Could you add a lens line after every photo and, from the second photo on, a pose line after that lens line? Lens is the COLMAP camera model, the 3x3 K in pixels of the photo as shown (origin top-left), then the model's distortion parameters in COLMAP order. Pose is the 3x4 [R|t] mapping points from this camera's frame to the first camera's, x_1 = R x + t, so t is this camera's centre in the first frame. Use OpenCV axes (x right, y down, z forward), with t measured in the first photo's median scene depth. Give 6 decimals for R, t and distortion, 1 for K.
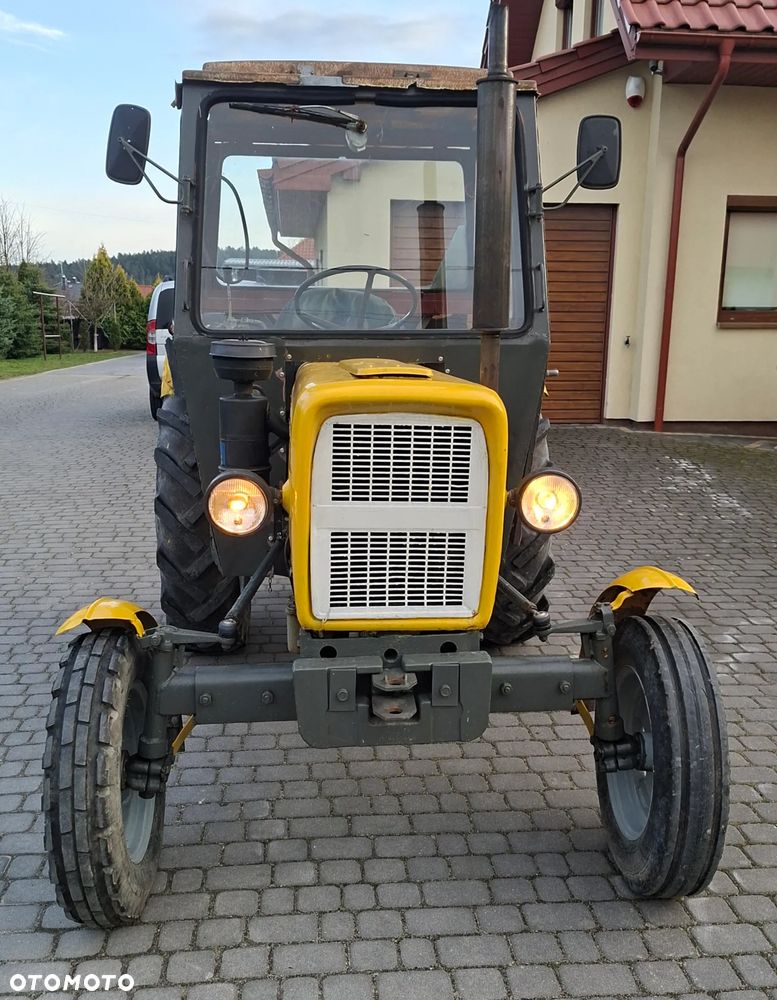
lens RADIAL K [[999.3, 0, 388.5], [0, 999.3, 529.1], [0, 0, 1]] dist [0.055654, -0.012483]
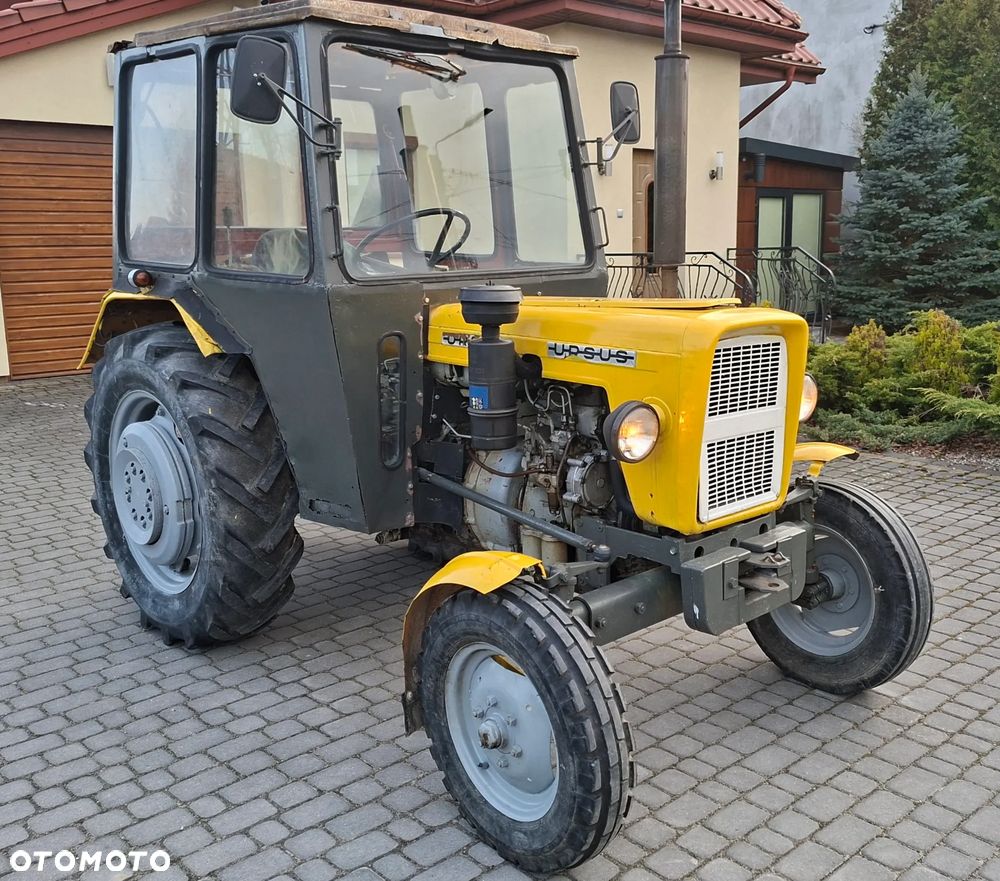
lens RADIAL K [[1068.5, 0, 500.0], [0, 1068.5, 440.5], [0, 0, 1]] dist [0.054904, 0.001857]
pose [[0.783252, -0.139242, 0.605911, -0.950552], [0.155880, 0.987449, 0.025418, -0.067027], [-0.601845, 0.074541, 0.795126, 0.160502]]
